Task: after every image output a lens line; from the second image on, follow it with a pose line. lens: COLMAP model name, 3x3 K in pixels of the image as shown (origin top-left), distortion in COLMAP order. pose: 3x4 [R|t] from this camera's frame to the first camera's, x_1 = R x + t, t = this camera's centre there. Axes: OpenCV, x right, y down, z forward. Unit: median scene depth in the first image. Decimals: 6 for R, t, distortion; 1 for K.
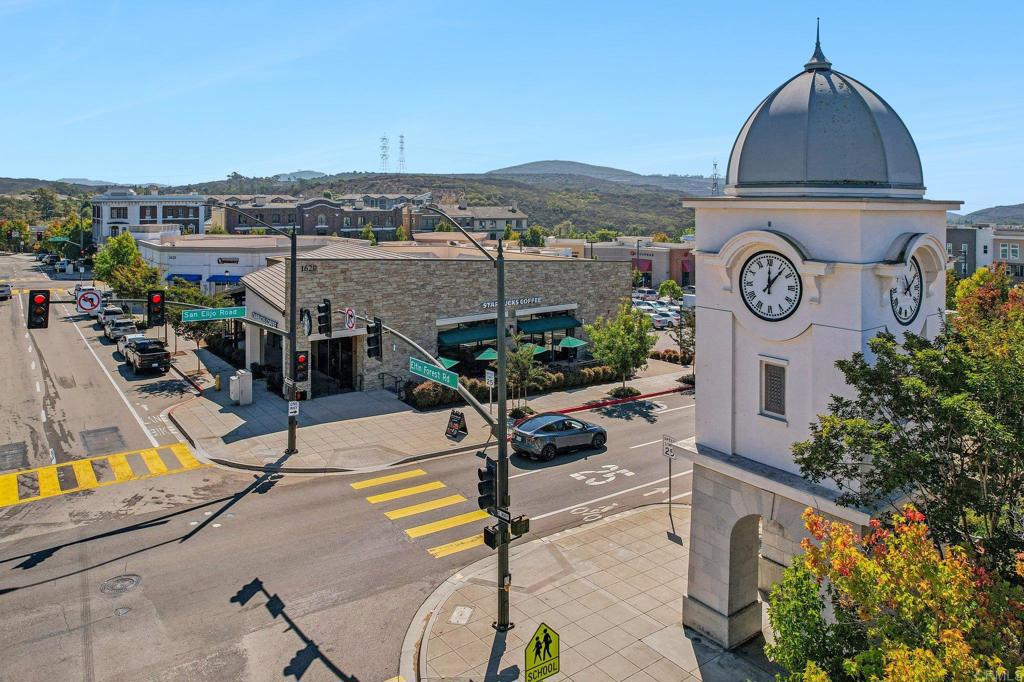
lens RADIAL K [[667.8, 0, 512.0], [0, 667.8, 341.0], [0, 0, 1]] dist [-0.001212, -0.000004]
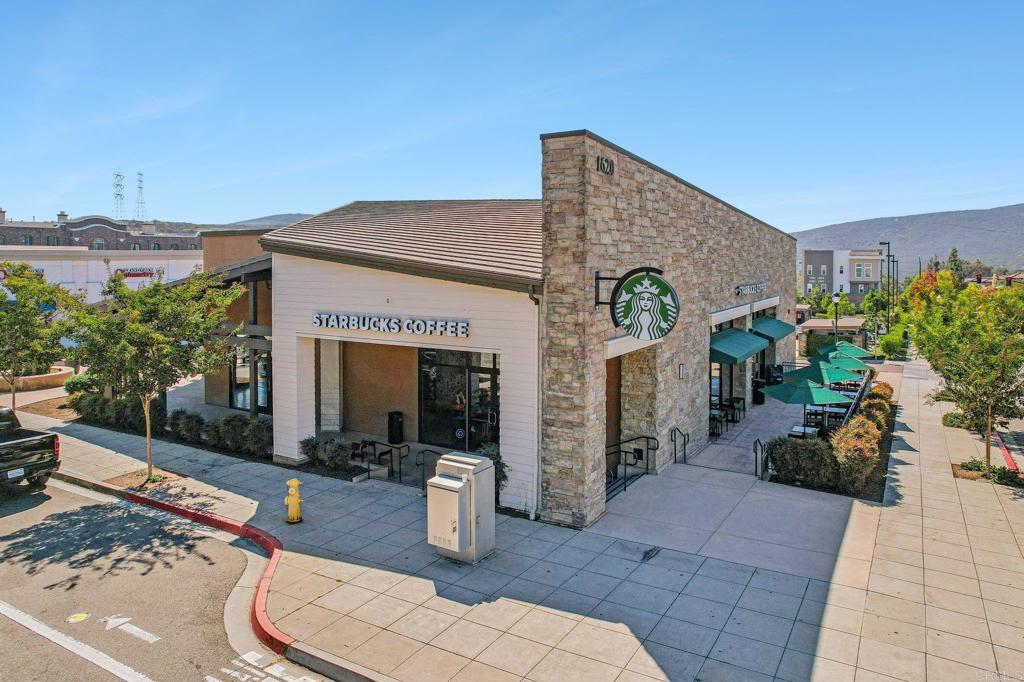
lens RADIAL K [[667.8, 0, 512.0], [0, 667.8, 341.0], [0, 0, 1]] dist [-0.001212, -0.000004]
pose [[0.931254, -0.050126, 0.360905, -0.160236], [0.079417, 0.994602, -0.066783, 0.003519], [-0.355610, 0.090854, 0.930208, 0.217807]]
